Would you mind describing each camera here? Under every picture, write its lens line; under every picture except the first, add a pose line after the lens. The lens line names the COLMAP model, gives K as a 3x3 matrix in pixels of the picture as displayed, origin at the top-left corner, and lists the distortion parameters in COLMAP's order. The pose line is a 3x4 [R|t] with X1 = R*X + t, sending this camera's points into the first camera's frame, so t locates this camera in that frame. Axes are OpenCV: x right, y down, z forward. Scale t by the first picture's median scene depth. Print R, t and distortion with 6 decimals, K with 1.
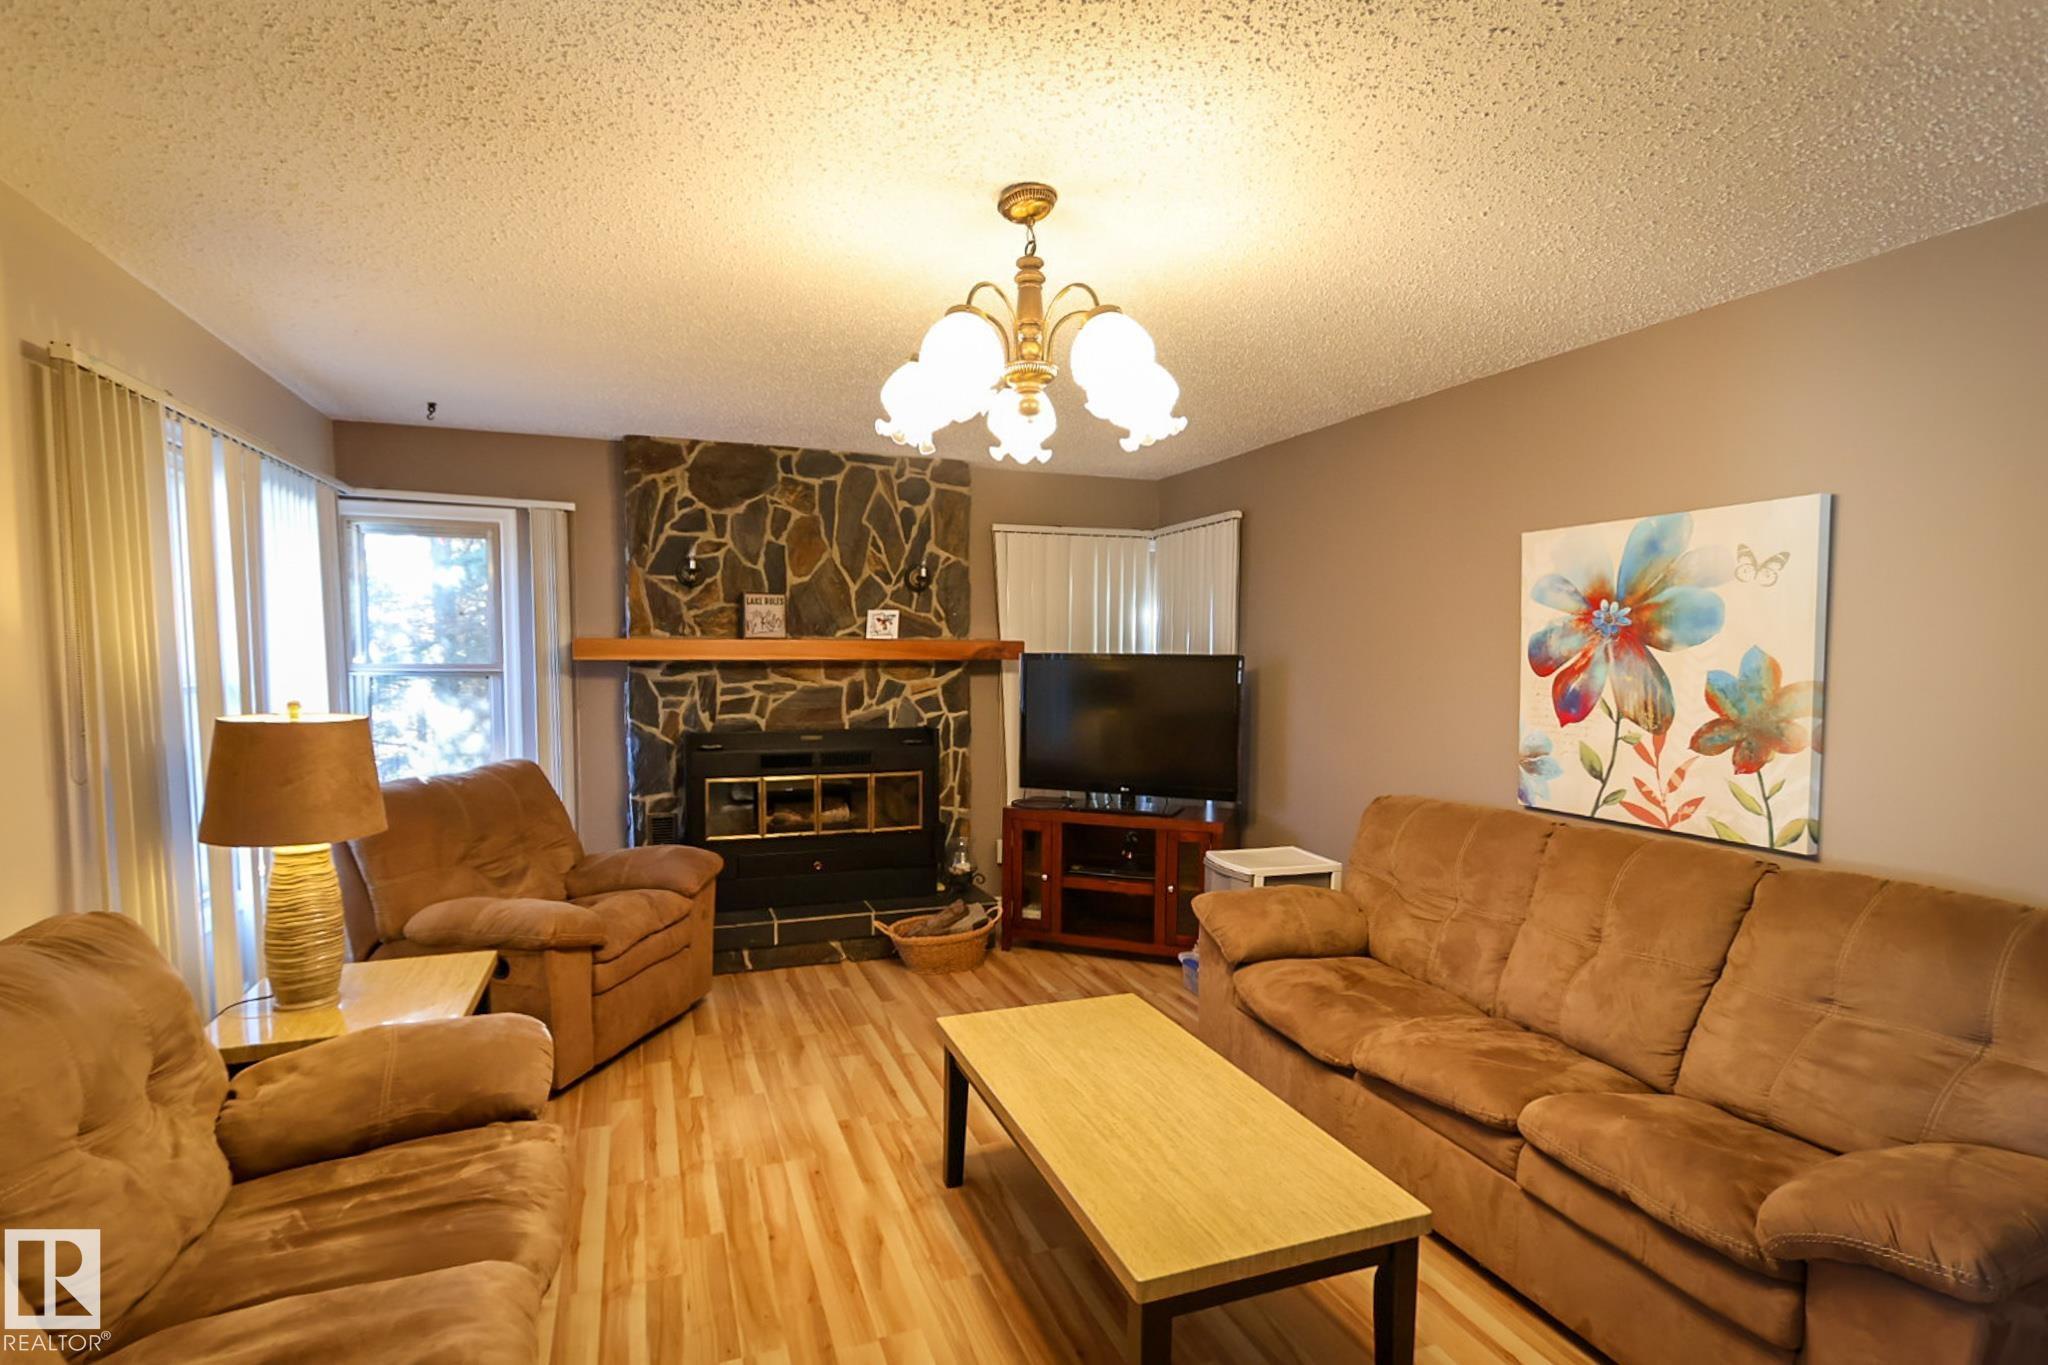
lens RADIAL K [[1000.0, 0, 1034.8], [0, 1000.0, 722.2], [0, 0, 1]] dist [0.000544, 0.002040]
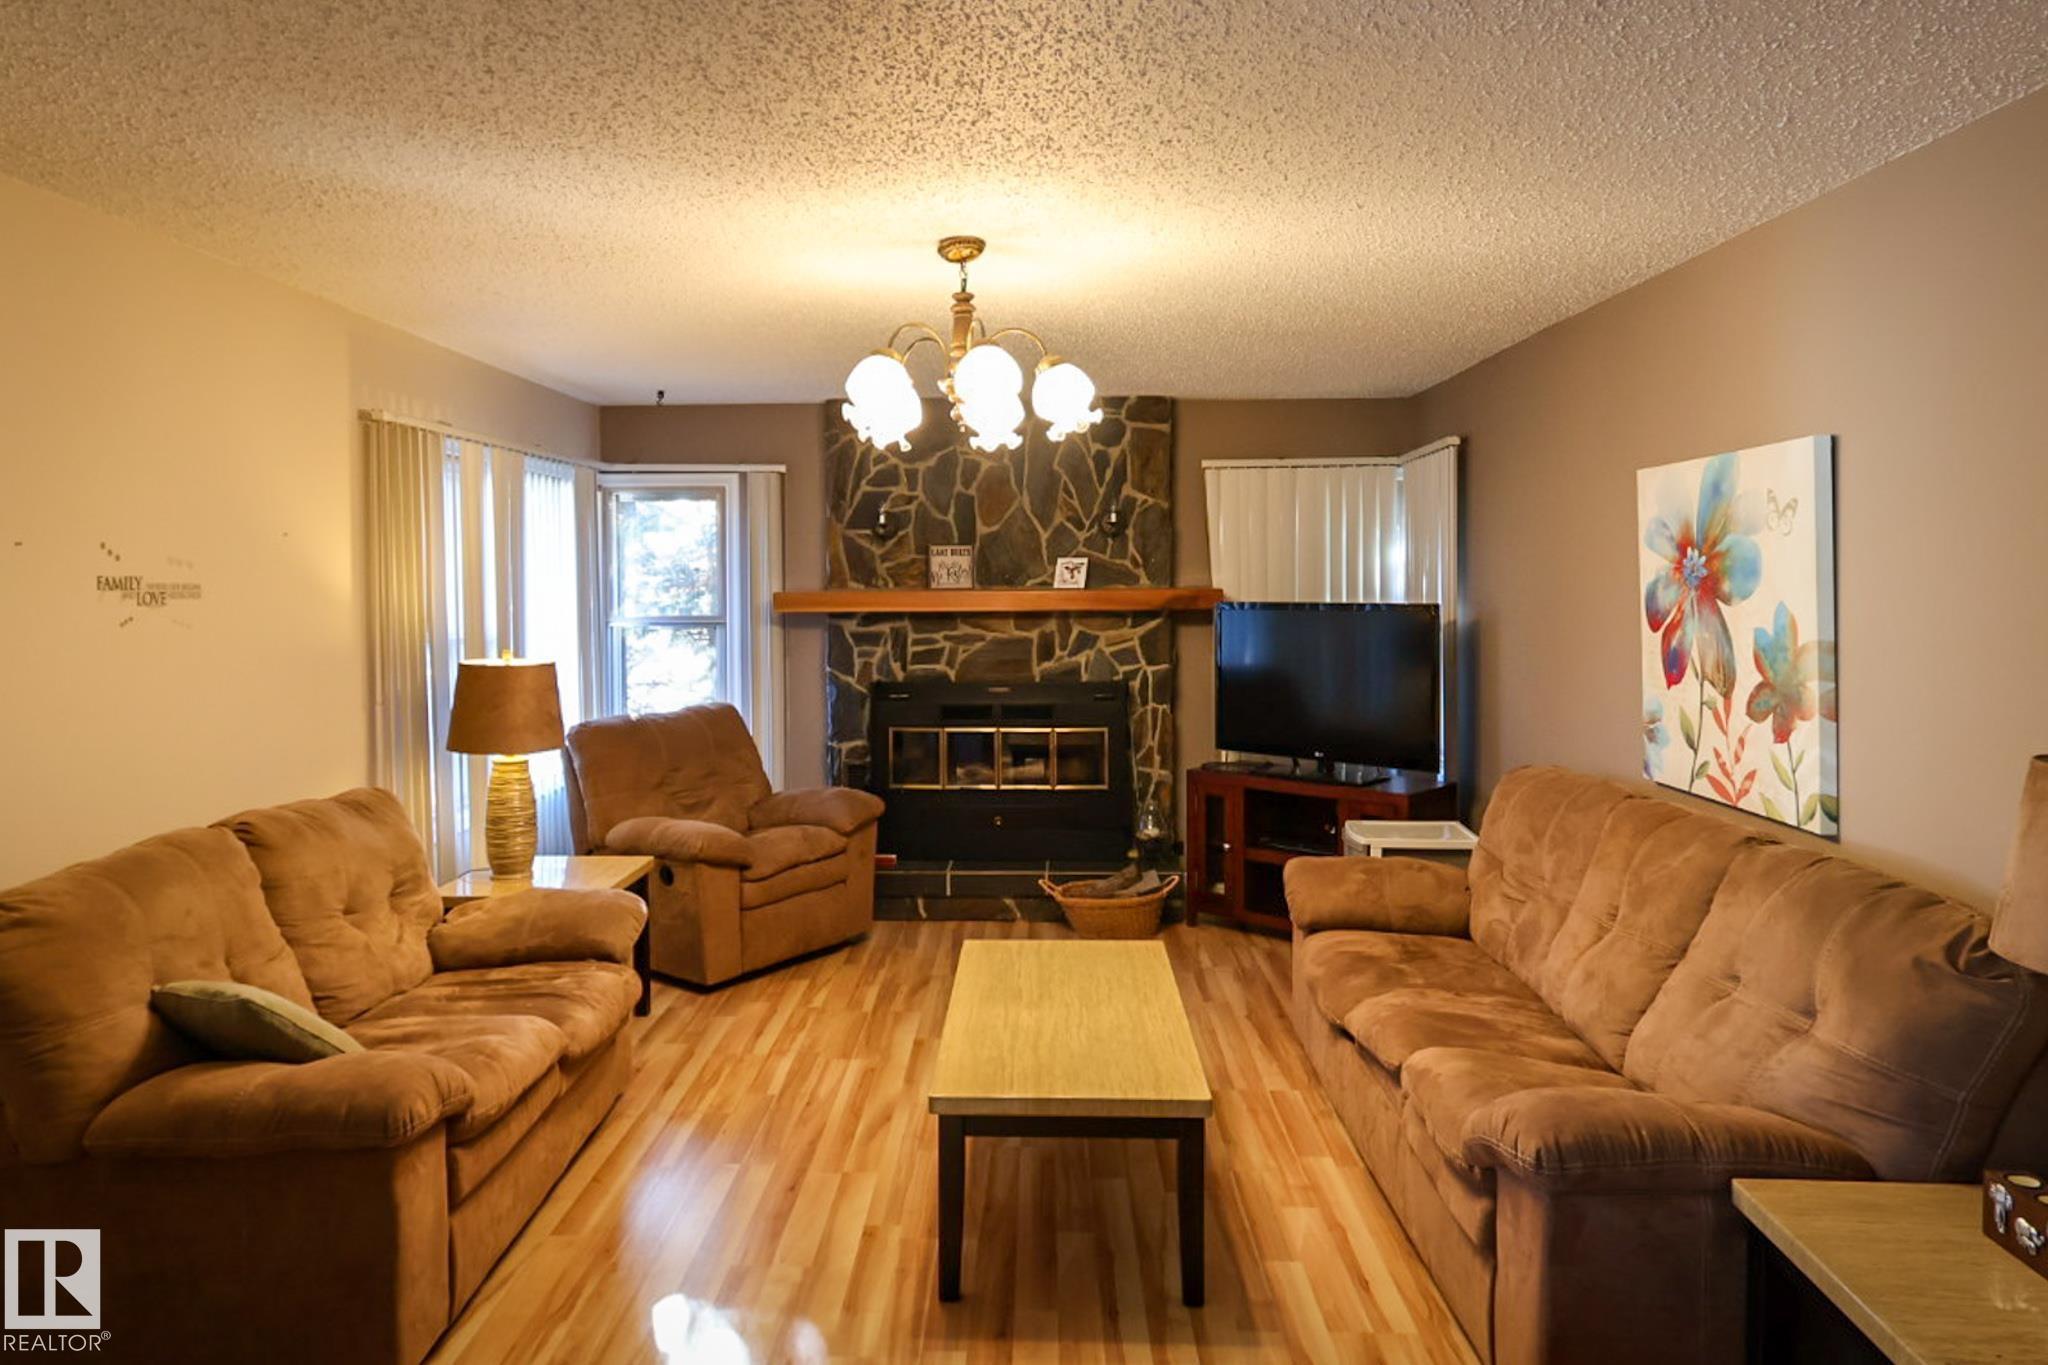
lens RADIAL K [[1316.4, 0, 1006.9], [0, 1316.4, 631.8], [0, 0, 1]] dist [-0.007747, 0.015139]
pose [[0.923986, 0.002998, -0.382414, 0.376812], [-0.016956, 0.999307, -0.033134, 0.001834], [0.382050, 0.037100, 0.923397, -0.256156]]
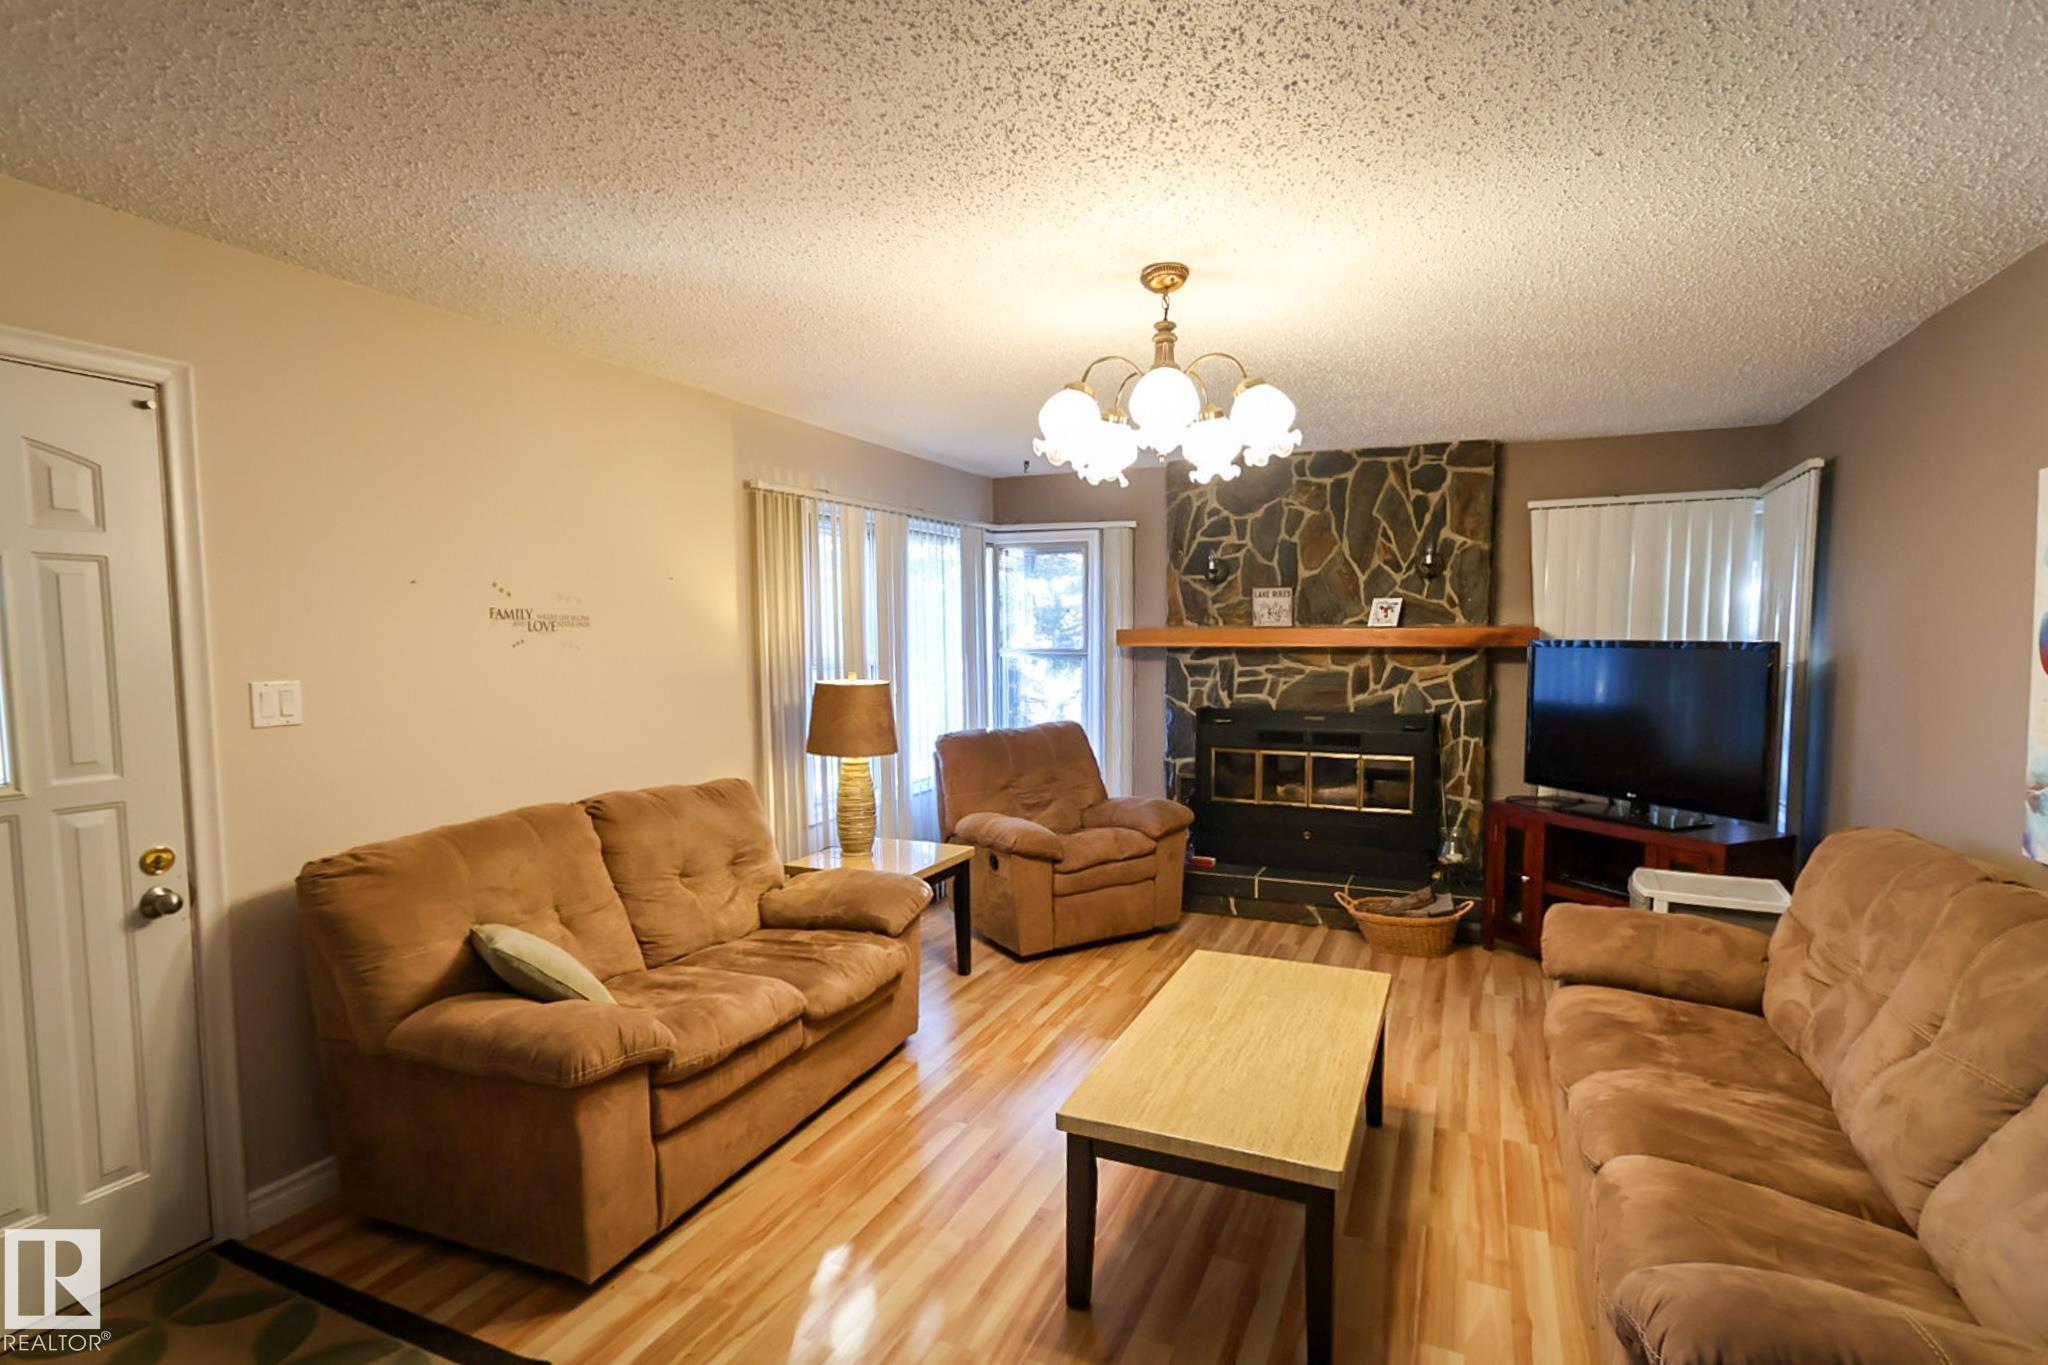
lens RADIAL K [[1012.3, 0, 1033.6], [0, 1012.3, 725.2], [0, 0, 1]] dist [-0.000473, 0.002905]
pose [[0.717384, 0.056799, -0.694359, 0.438611], [-0.044245, 0.998373, 0.035956, -0.004222], [0.695272, 0.004927, 0.718730, -0.001750]]
